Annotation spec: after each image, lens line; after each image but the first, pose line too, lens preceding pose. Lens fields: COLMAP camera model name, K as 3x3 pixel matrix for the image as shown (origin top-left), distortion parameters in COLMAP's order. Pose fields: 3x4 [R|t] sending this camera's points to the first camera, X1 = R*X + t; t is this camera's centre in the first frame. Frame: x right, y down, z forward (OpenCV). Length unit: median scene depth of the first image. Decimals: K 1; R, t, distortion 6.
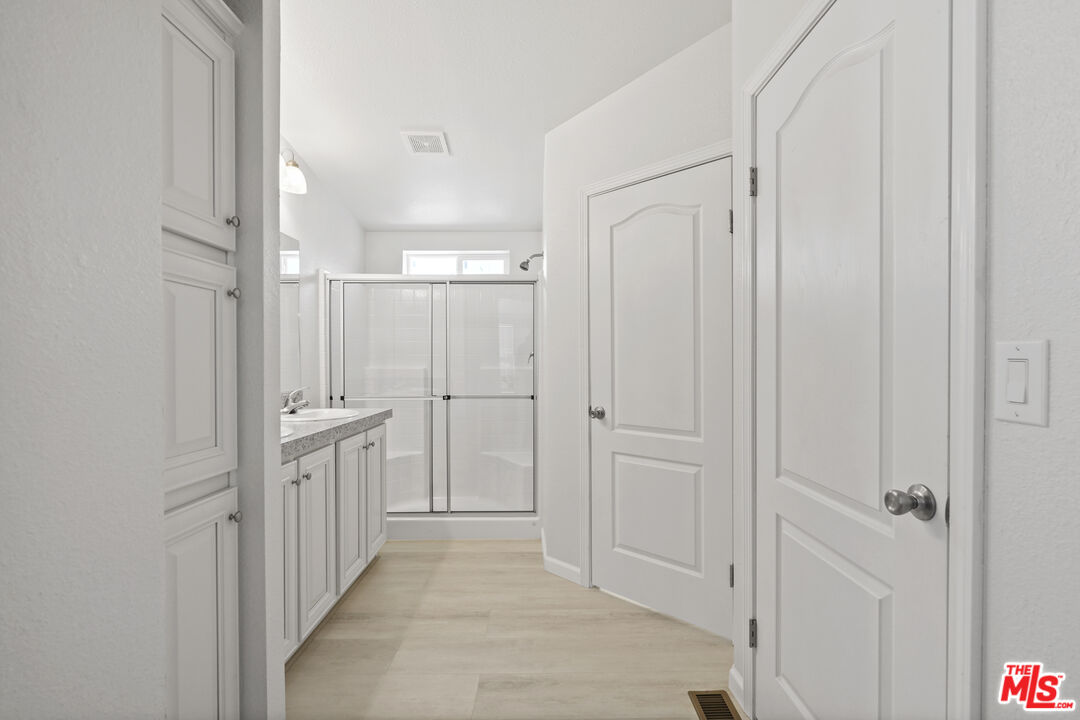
lens RADIAL K [[502.0, 0, 540.9], [0, 502.0, 360.9], [0, 0, 1]] dist [-0.011499, 0.000459]
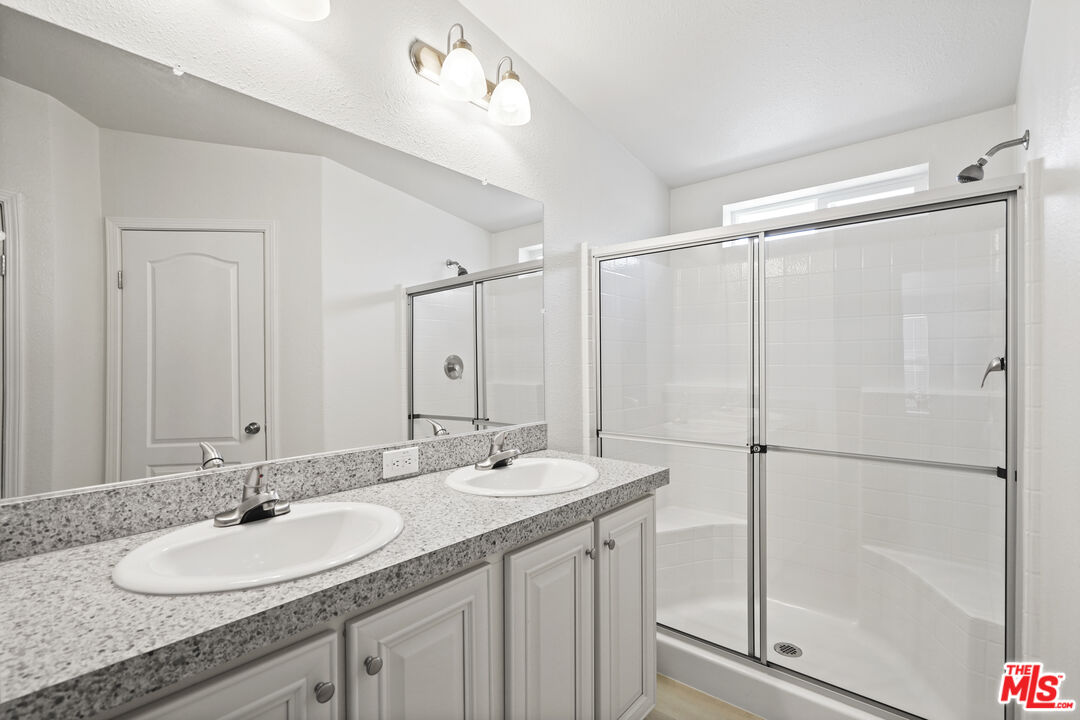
lens RADIAL K [[502.0, 0, 540.5], [0, 502.0, 362.5], [0, 0, 1]] dist [-0.011499, 0.000459]
pose [[0.757738, -0.002809, -0.652553, -0.040373], [0.001791, 0.999996, -0.002226, -0.020265], [0.652557, 0.000518, 0.757739, 0.459764]]
